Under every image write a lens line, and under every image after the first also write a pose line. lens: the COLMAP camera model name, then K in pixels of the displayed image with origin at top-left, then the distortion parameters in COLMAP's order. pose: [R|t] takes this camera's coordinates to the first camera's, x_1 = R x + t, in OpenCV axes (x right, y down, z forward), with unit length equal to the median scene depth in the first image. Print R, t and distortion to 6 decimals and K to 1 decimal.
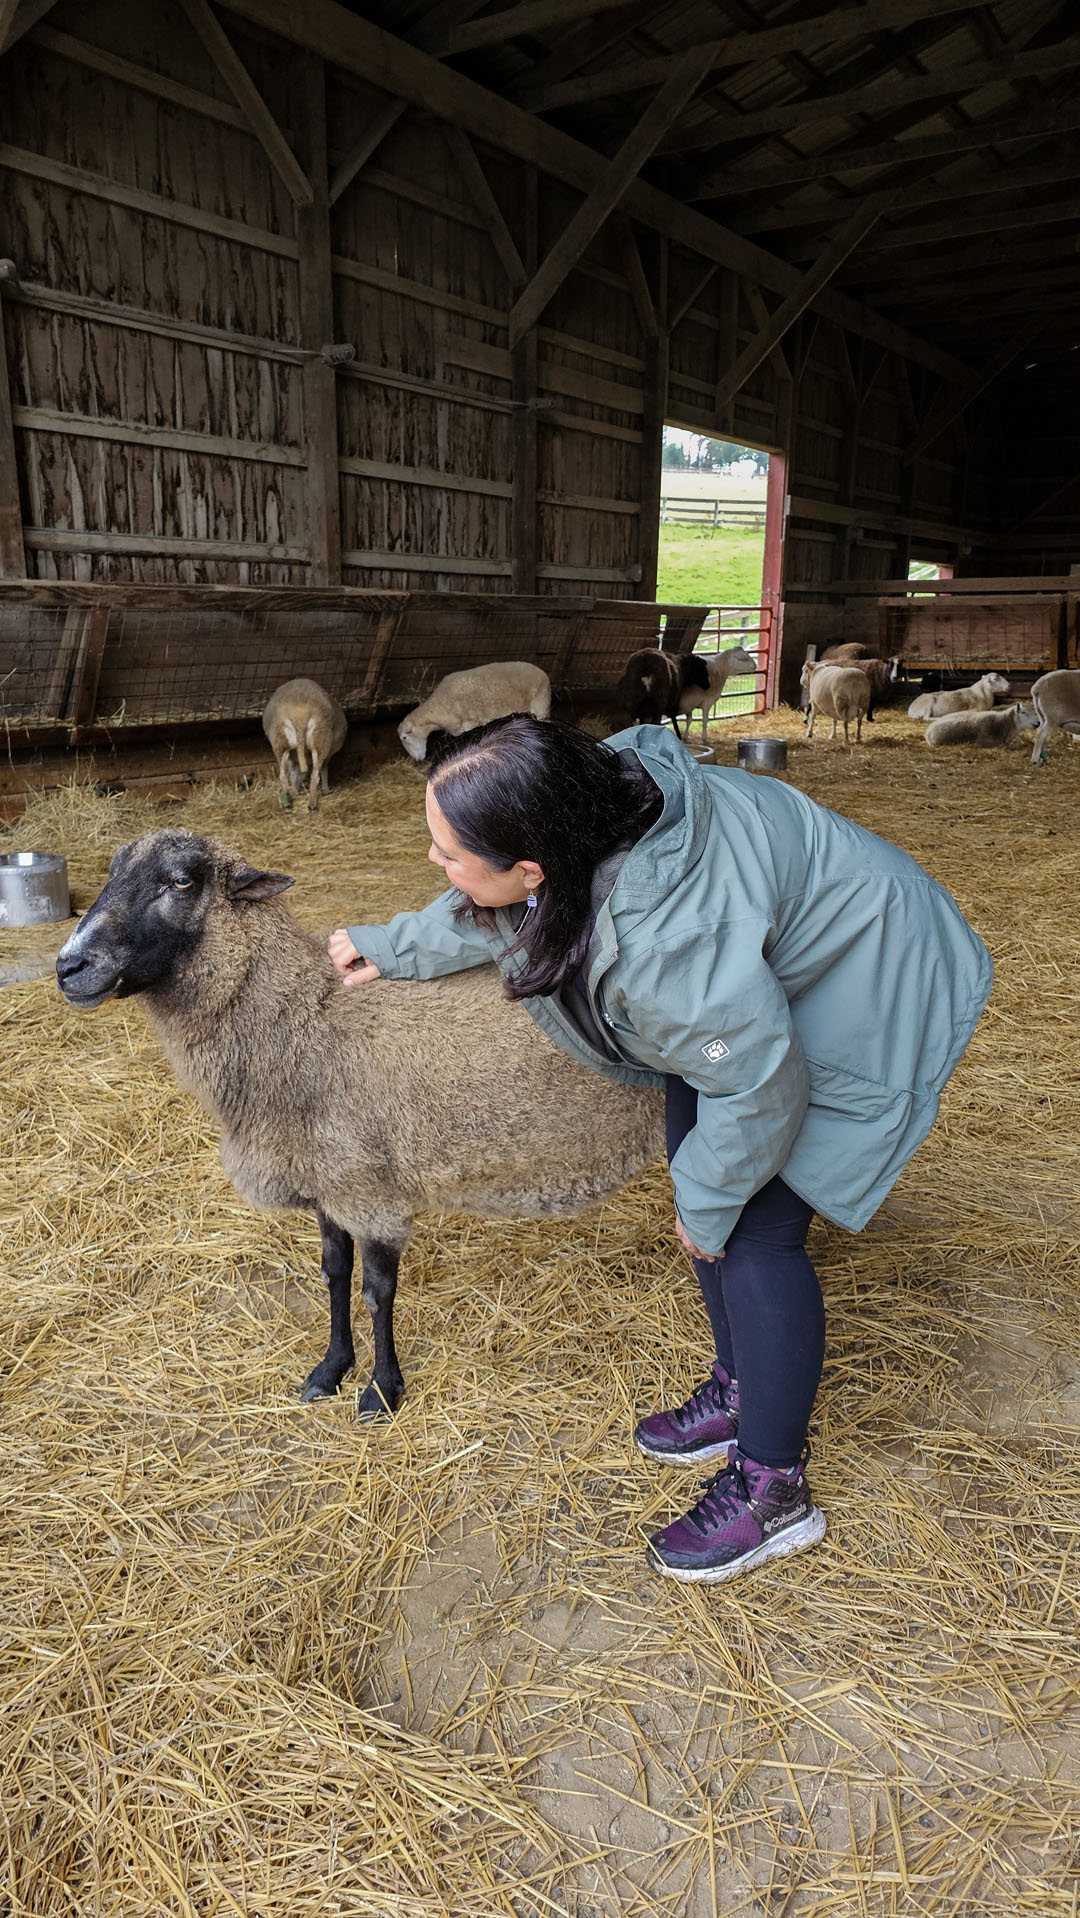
lens RADIAL K [[1259.7, 0, 548.5], [0, 1259.7, 974.3], [0, 0, 1]] dist [0.028786, -0.000147]
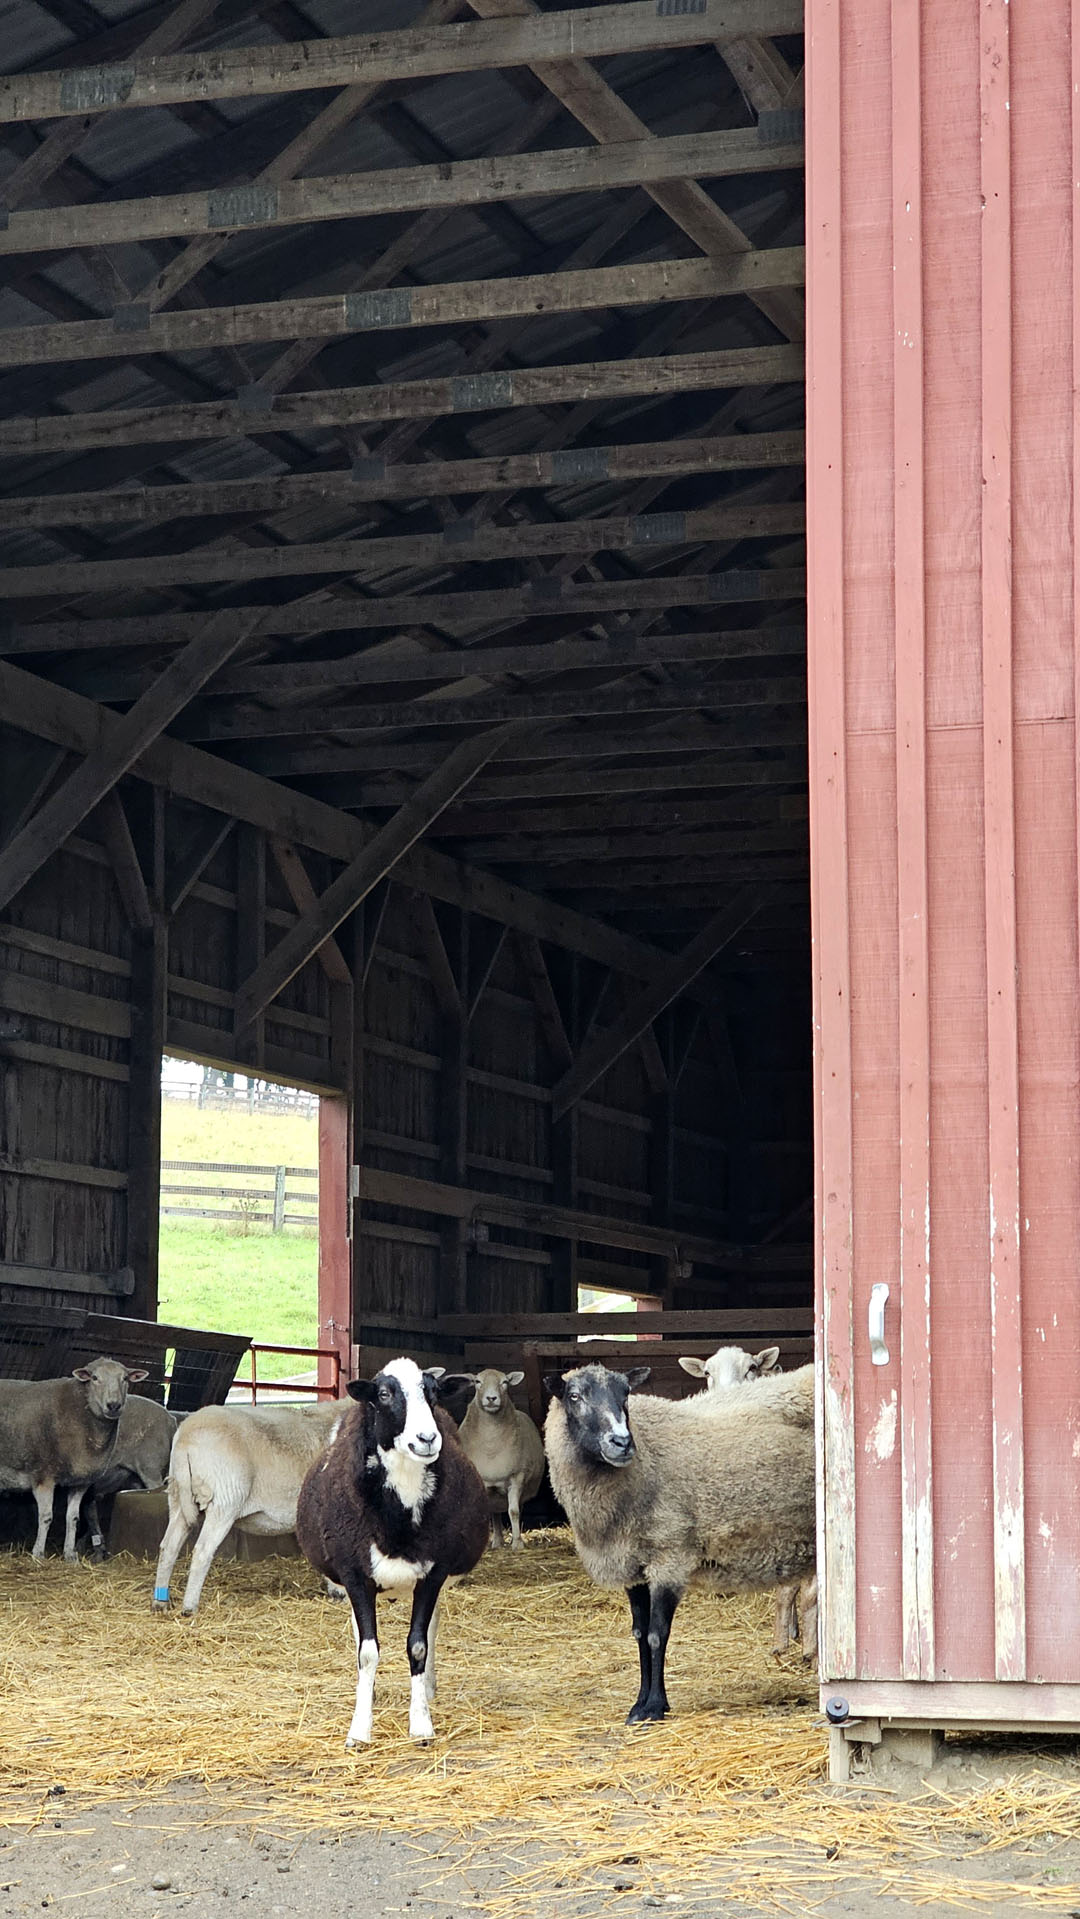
lens RADIAL K [[3808.6, 0, 540.8], [0, 3808.6, 960.4], [0, 0, 1]] dist [-0.012273, 0.000000]
pose [[0.969971, 0.031535, 0.241168, -0.152612], [0.067762, 0.917262, -0.392478, 0.224813], [-0.233591, 0.397034, 0.887581, -0.601748]]
